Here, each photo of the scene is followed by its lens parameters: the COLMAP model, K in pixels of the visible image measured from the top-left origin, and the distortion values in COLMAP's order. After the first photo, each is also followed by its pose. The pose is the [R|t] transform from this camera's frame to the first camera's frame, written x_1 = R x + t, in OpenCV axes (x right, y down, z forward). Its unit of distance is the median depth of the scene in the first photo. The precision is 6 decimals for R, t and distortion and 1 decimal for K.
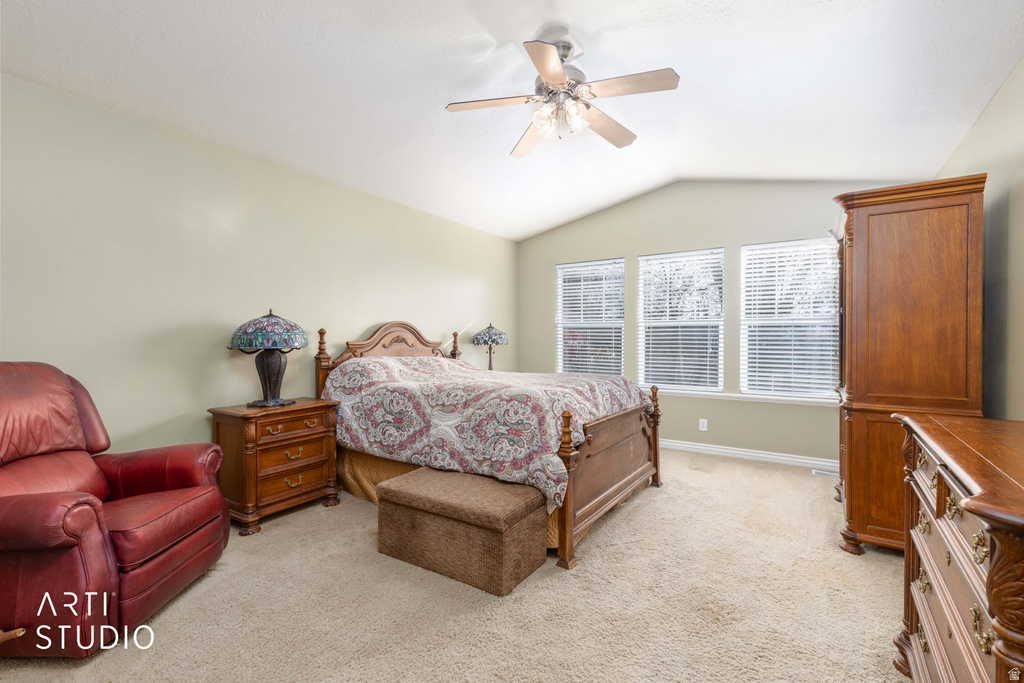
lens RADIAL K [[461.8, 0, 514.2], [0, 461.8, 340.3], [0, 0, 1]] dist [0.001640, -0.000018]
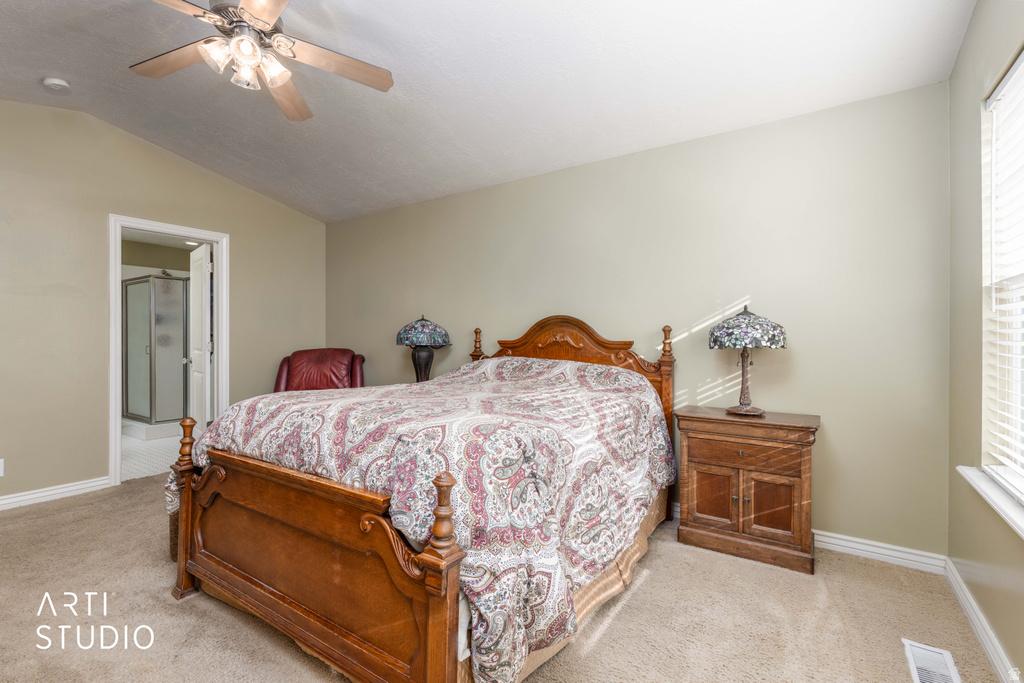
lens RADIAL K [[461.8, 0, 513.3], [0, 461.8, 341.3], [0, 0, 1]] dist [0.001640, -0.000018]
pose [[-0.004223, 0.000085, -0.999991, 0.654763], [-0.004964, 0.999988, 0.000106, 0.004968], [0.999979, 0.004964, -0.004222, 1.087913]]
